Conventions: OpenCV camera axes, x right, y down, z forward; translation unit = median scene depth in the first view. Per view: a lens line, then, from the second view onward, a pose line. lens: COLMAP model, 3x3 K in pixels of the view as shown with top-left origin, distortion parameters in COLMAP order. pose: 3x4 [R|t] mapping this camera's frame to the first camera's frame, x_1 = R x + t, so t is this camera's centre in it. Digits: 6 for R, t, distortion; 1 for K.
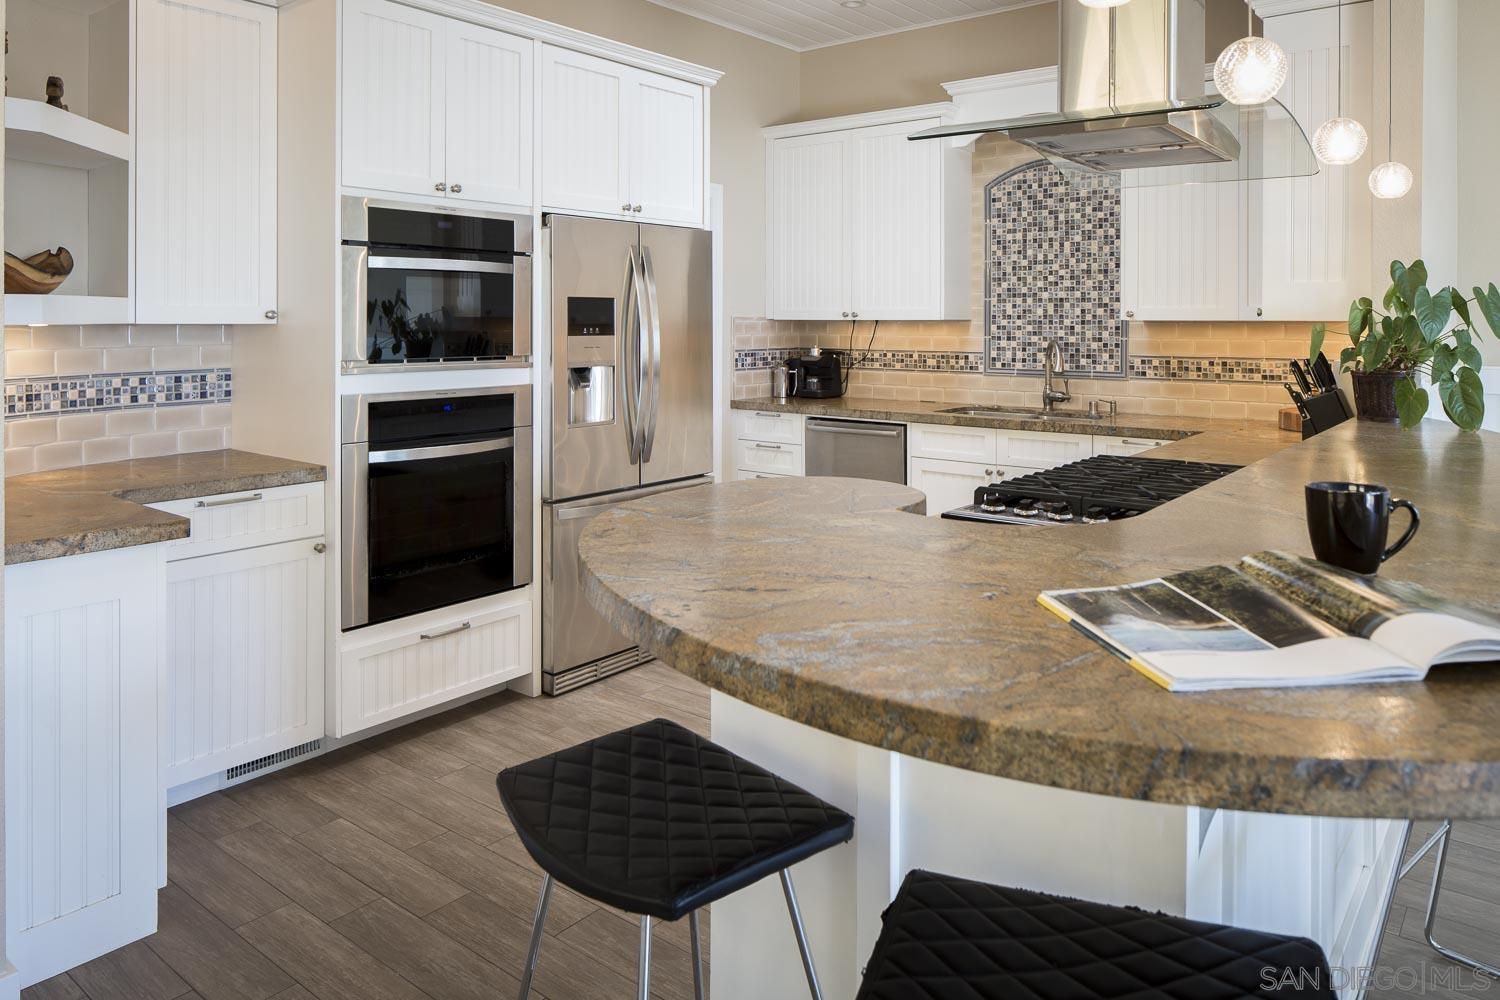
lens RADIAL K [[1020.3, 0, 749.1], [0, 1020.3, 317.4], [0, 0, 1]] dist [0.003778, 0.003125]
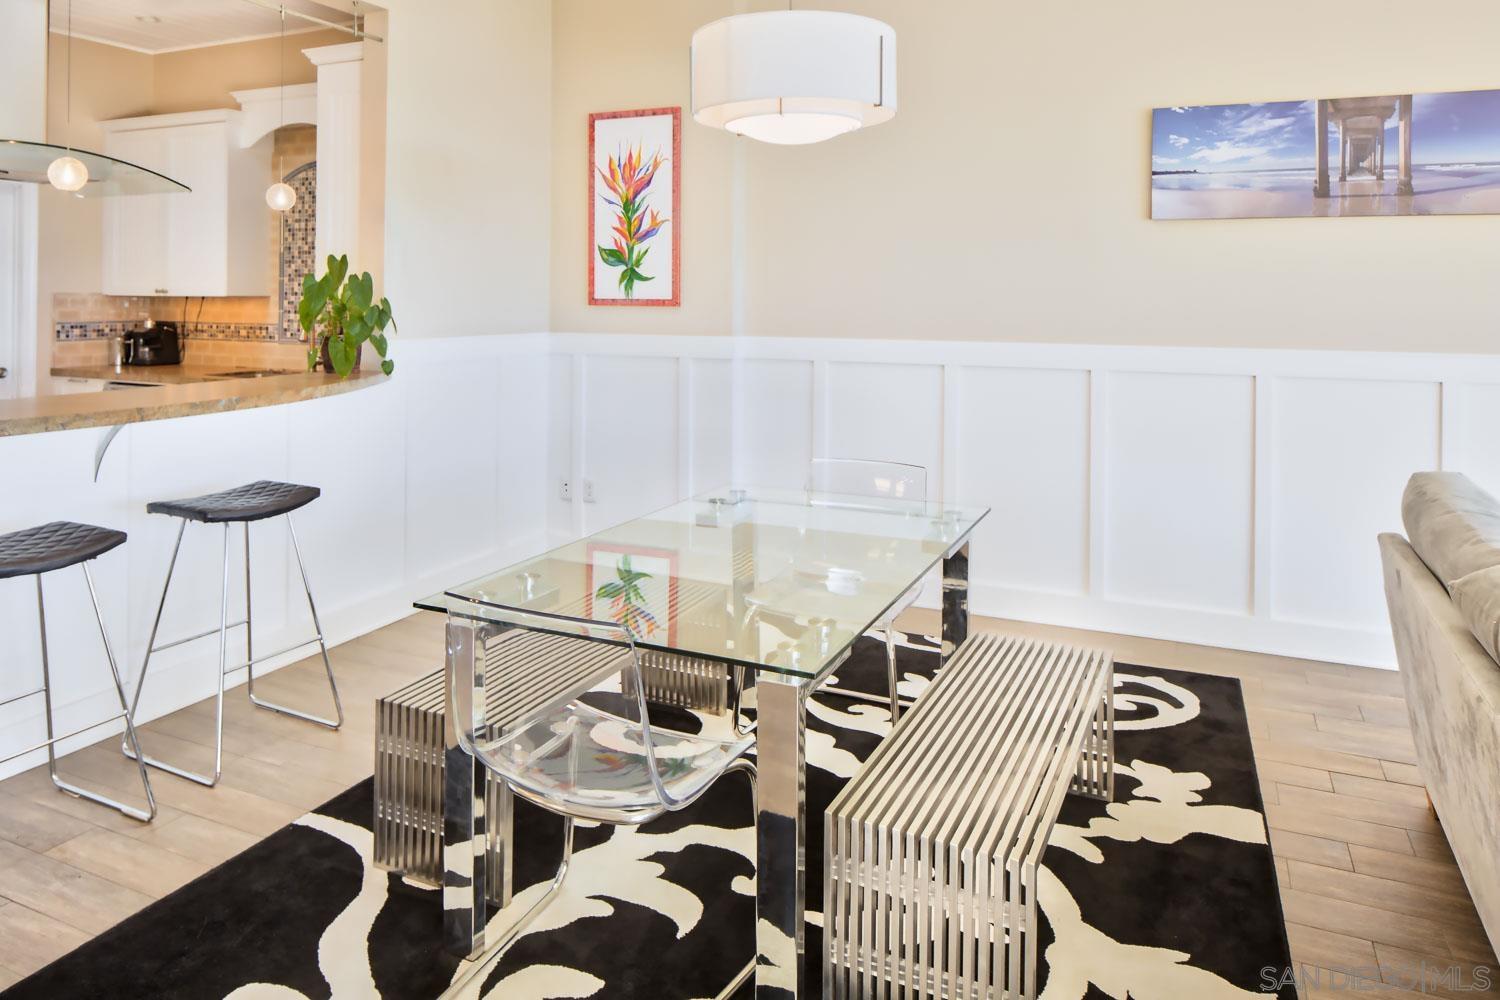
lens RADIAL K [[1020.3, 0, 749.1], [0, 1020.3, 317.4], [0, 0, 1]] dist [0.003778, 0.003125]
pose [[0.974632, -0.002362, 0.223801, 0.474159], [-0.002911, 0.999726, 0.023225, -0.001921], [-0.223795, -0.023287, 0.974358, -0.253442]]
